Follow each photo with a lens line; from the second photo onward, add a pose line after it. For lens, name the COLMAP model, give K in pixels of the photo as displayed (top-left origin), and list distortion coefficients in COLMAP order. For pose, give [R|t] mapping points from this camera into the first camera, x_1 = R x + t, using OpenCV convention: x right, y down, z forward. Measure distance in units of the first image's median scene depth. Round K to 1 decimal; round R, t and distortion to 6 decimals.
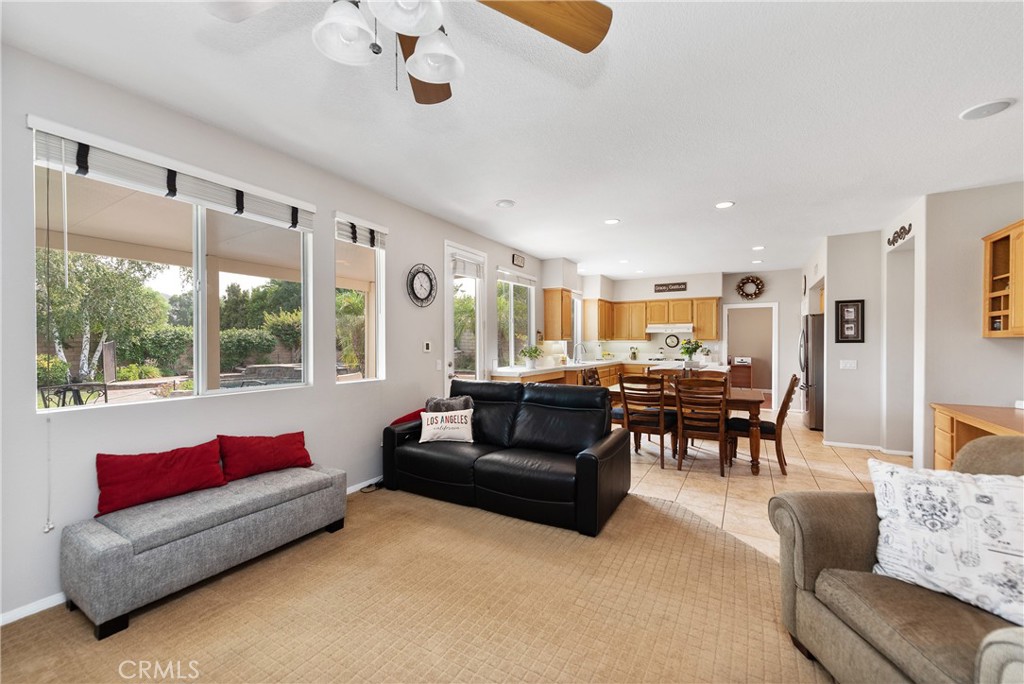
lens RADIAL K [[404.2, 0, 515.7], [0, 404.2, 344.4], [0, 0, 1]] dist [0.012437, -0.003756]
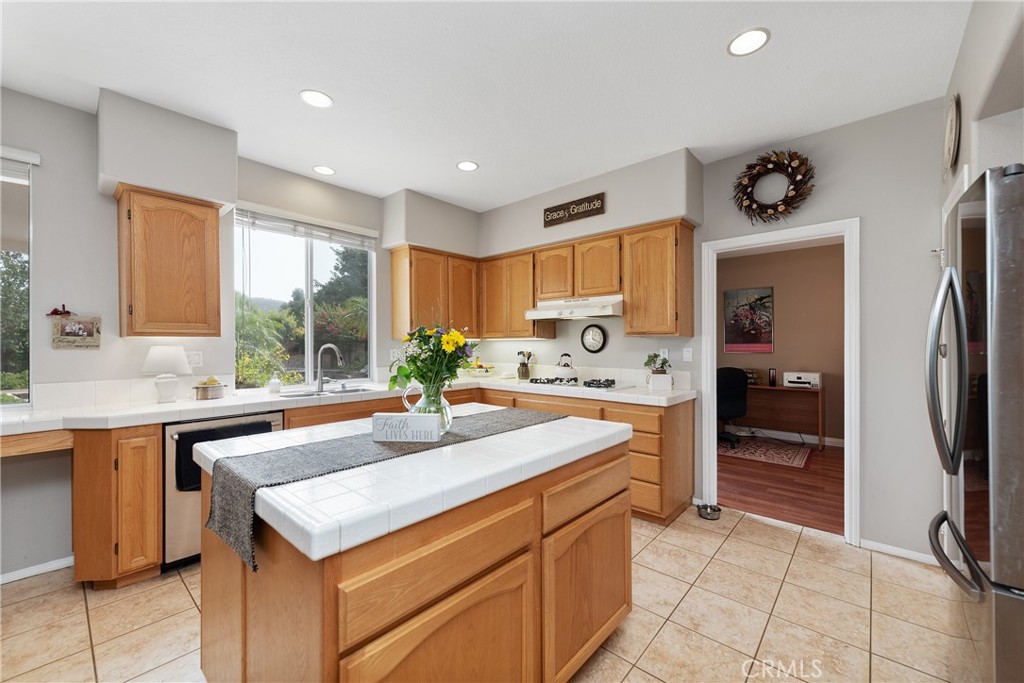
lens RADIAL K [[404.2, 0, 516.1], [0, 404.2, 345.6], [0, 0, 1]] dist [0.012437, -0.003756]
pose [[0.979768, -0.002846, -0.200119, 0.532014], [0.002541, 0.999995, -0.001780, 0.000189], [0.200123, 0.001235, 0.979770, 0.751622]]
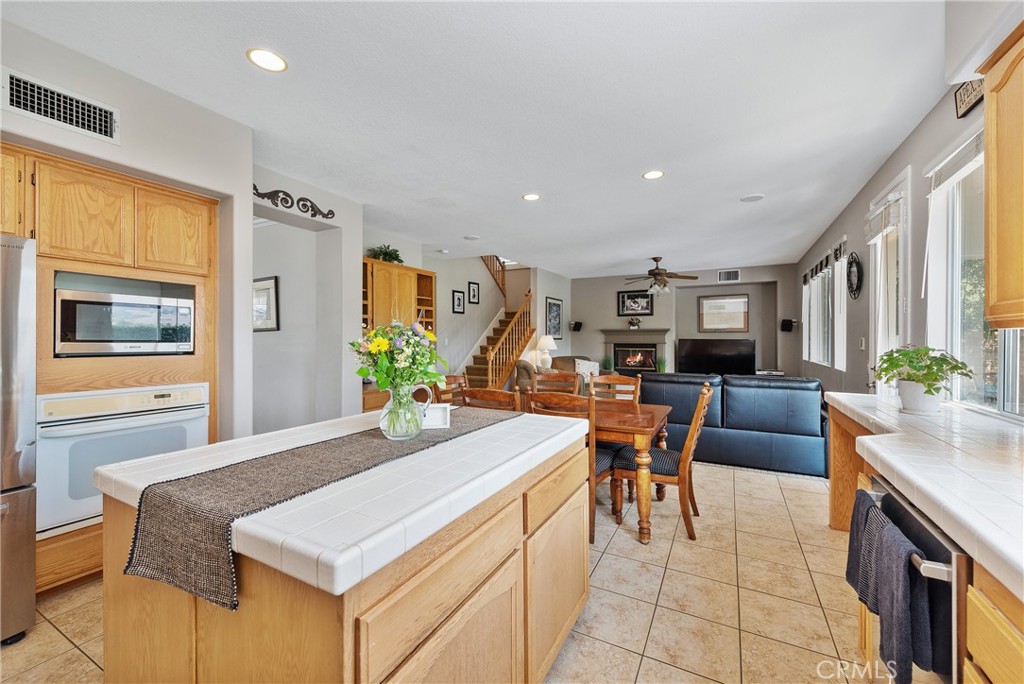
lens RADIAL K [[404.2, 0, 512.8], [0, 404.2, 341.8], [0, 0, 1]] dist [0.012437, -0.003756]
pose [[-0.999565, -0.001488, -0.029444, 0.369384], [-0.001900, 0.999901, 0.013970, -0.005161], [0.029420, 0.014020, -0.999469, 1.242476]]
